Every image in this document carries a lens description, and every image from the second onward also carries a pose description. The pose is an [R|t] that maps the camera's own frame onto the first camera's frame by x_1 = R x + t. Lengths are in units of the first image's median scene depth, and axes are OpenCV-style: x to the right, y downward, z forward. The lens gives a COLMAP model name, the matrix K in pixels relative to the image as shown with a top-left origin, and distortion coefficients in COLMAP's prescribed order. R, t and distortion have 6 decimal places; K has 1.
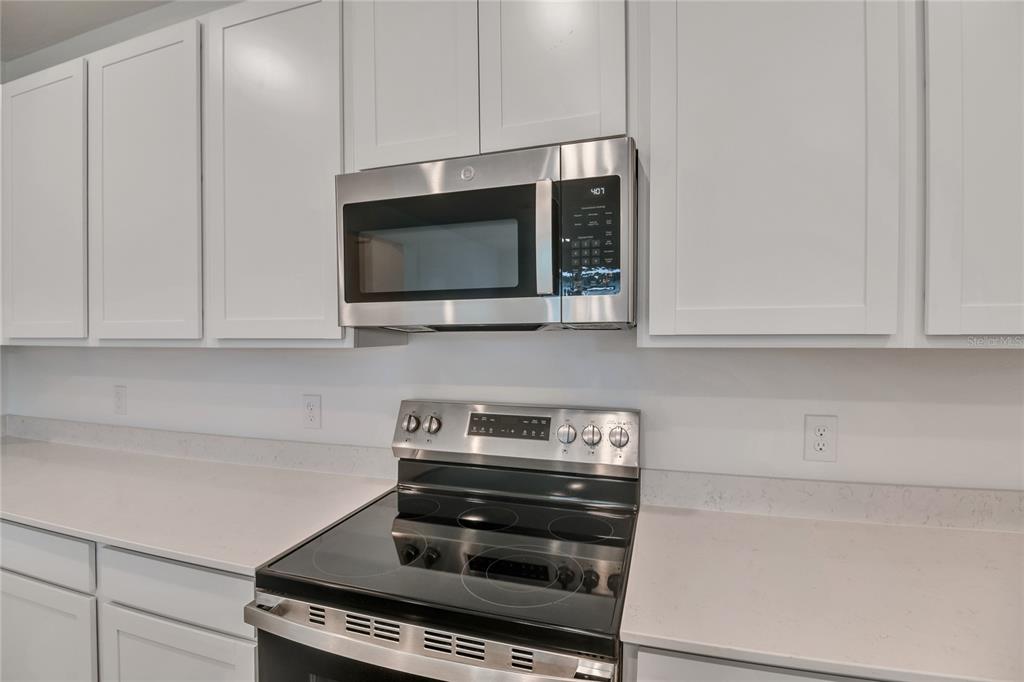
lens RADIAL K [[499.7, 0, 512.0], [0, 499.7, 341.0], [0, 0, 1]] dist [-0.012048, -0.000600]
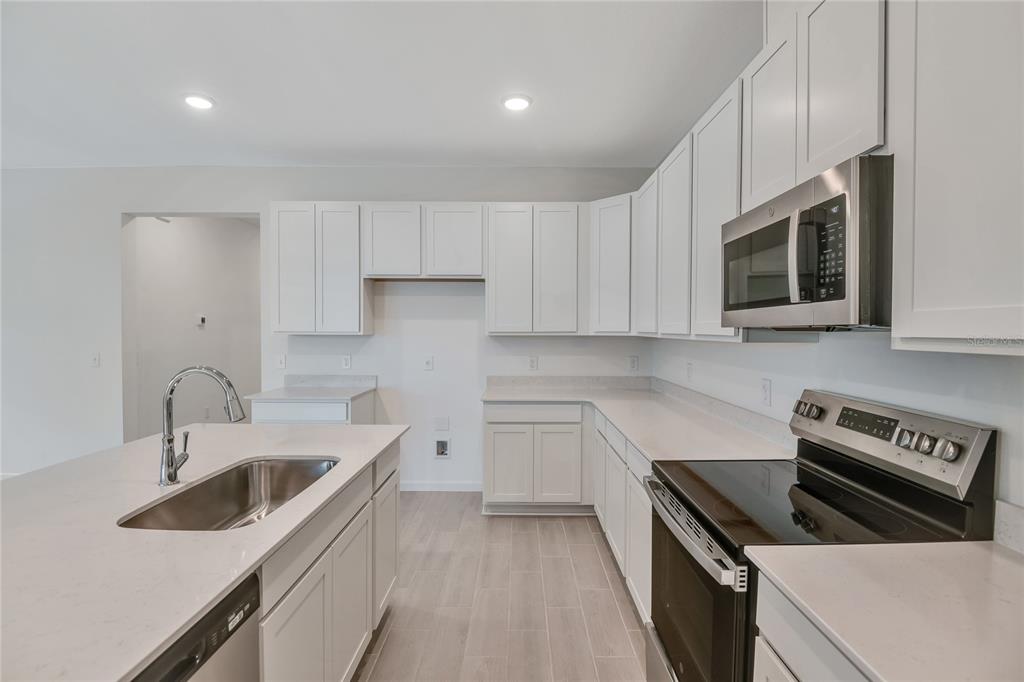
lens RADIAL K [[499.7, 0, 512.0], [0, 499.7, 341.0], [0, 0, 1]] dist [-0.012048, -0.000600]
pose [[0.298088, 0.030947, -0.954037, 0.783888], [-0.026750, 0.999353, 0.024059, -0.006435], [0.954163, 0.018349, 0.298723, -0.025145]]
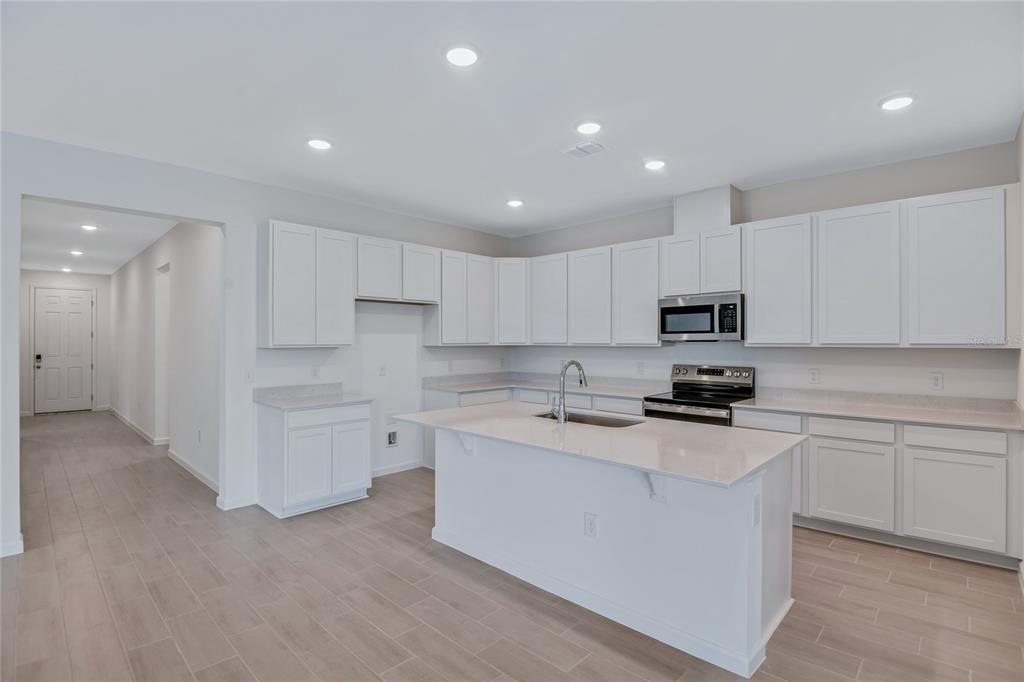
lens RADIAL K [[499.7, 0, 512.0], [0, 499.7, 341.0], [0, 0, 1]] dist [-0.012048, -0.000600]
pose [[0.905979, 0.005743, -0.423284, 0.203764], [-0.014425, 0.999746, -0.017310, 0.049264], [0.423077, 0.021788, 0.905832, -2.501571]]
